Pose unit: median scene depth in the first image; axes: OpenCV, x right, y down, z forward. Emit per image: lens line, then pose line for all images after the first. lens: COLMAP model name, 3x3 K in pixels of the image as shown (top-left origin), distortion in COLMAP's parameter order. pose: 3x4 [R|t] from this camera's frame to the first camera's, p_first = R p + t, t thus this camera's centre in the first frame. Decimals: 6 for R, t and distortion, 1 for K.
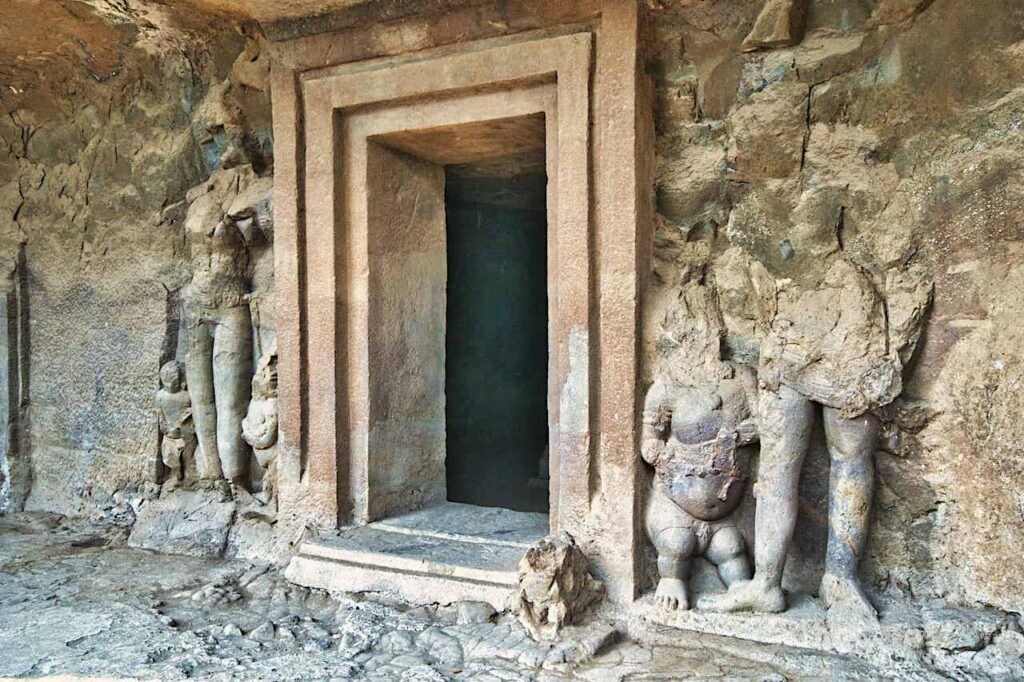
lens RADIAL K [[941.4, 0, 512.0], [0, 941.4, 341.0], [0, 0, 1]] dist [0.070410, 0.006952]
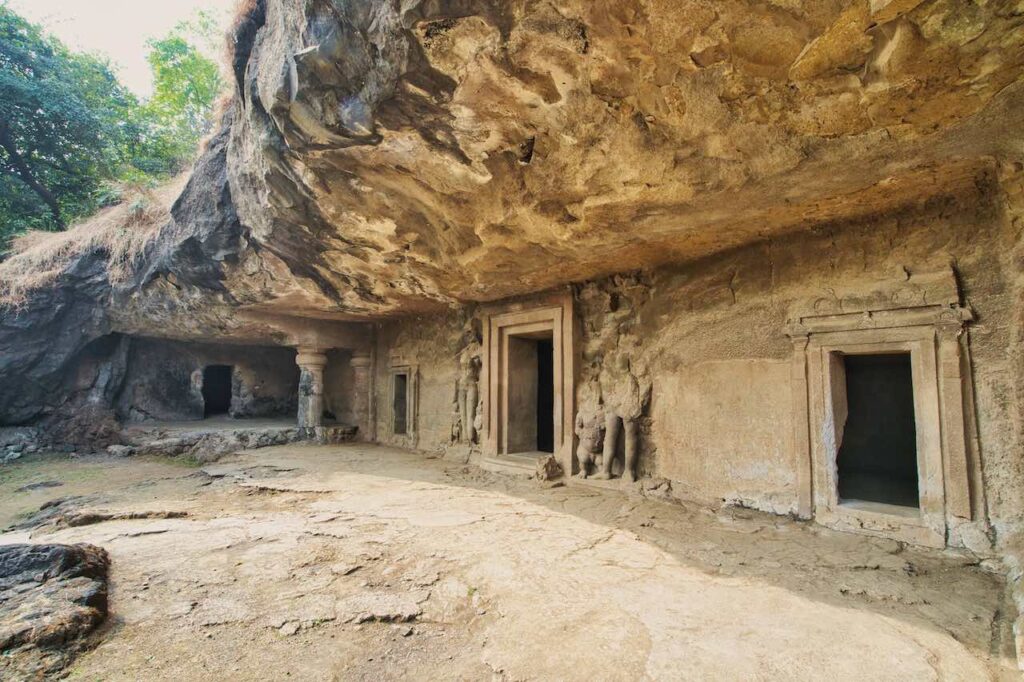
lens RADIAL K [[501.8, 0, 512.0], [0, 501.8, 341.0], [0, 0, 1]] dist [-0.001711, -0.000046]
pose [[0.950700, -0.021256, -0.309384, 0.372444], [-0.013154, 0.993986, -0.108711, -0.003688], [0.309834, 0.107421, 0.944703, -0.601171]]
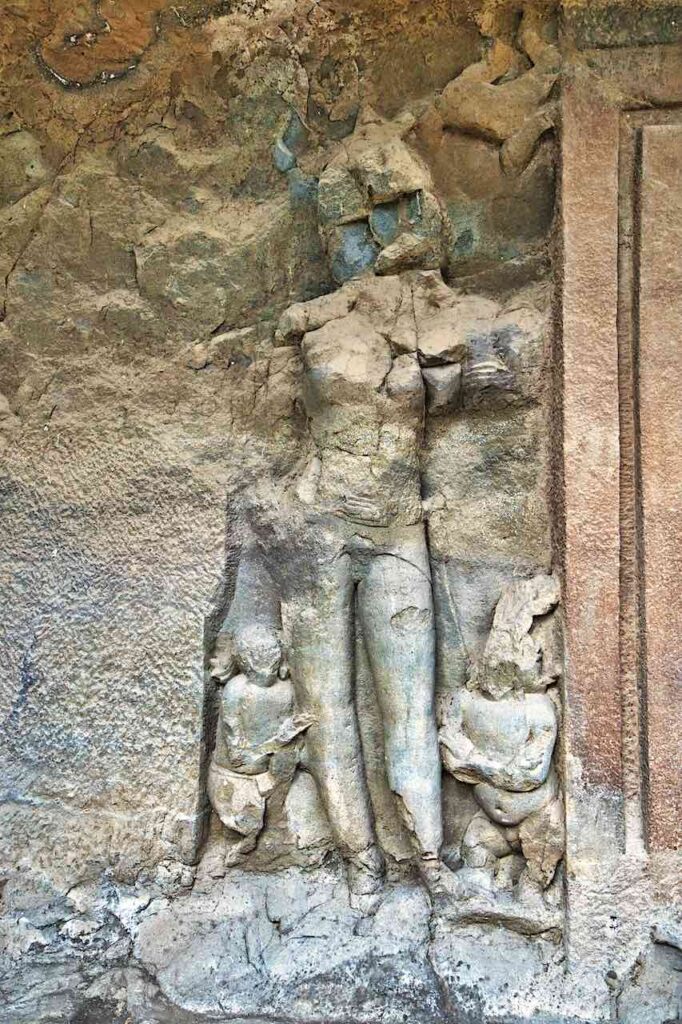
lens RADIAL K [[952.8, 0, 341.0], [0, 952.8, 512.0], [0, 0, 1]] dist [0.056744, 0.015833]
pose [[0.906412, 0.030660, 0.421279, -0.569409], [-0.003822, 0.997917, -0.064403, -0.007410], [-0.422376, 0.056766, 0.904641, 0.528272]]
